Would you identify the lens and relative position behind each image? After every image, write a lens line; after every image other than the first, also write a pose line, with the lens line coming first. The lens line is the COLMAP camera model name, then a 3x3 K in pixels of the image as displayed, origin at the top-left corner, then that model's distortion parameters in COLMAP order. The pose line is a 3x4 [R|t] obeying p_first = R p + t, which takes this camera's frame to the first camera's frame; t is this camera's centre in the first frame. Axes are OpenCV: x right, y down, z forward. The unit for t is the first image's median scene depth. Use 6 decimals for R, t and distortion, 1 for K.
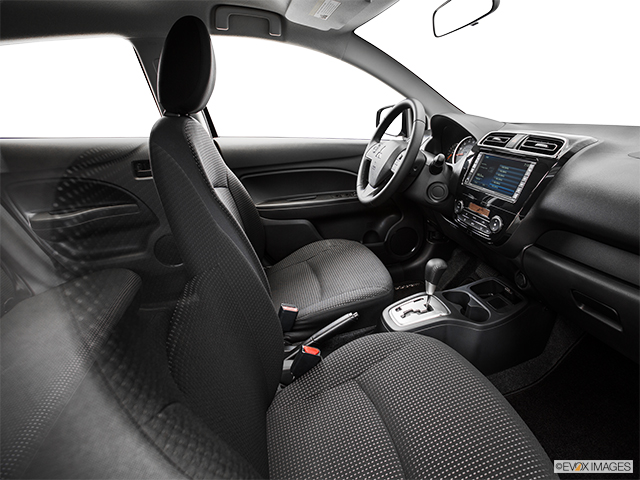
lens RADIAL K [[327.1, 0, 335.2], [0, 327.1, 236.5], [0, 0, 1]] dist [-0.058663, 0.000013]
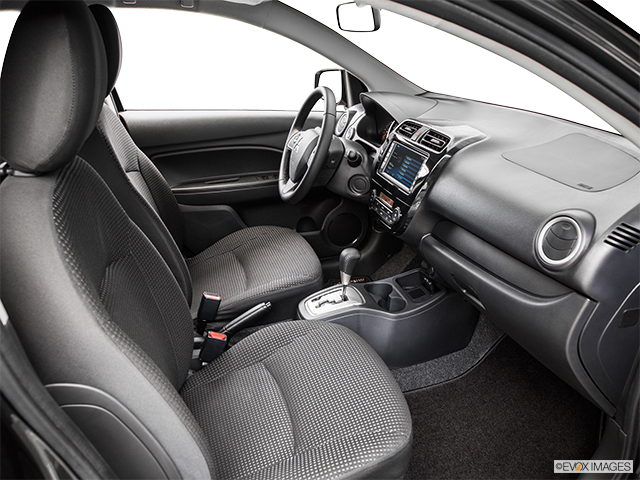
lens RADIAL K [[496.3, 0, 320.0], [0, 496.3, 240.0], [0, 0, 1]] dist [-0.120689, 0.070291]
pose [[0.999099, -0.003257, 0.042308, 0.150601], [0.001515, 0.999152, 0.041150, -0.018601], [-0.042406, -0.041049, 0.998257, -0.488667]]
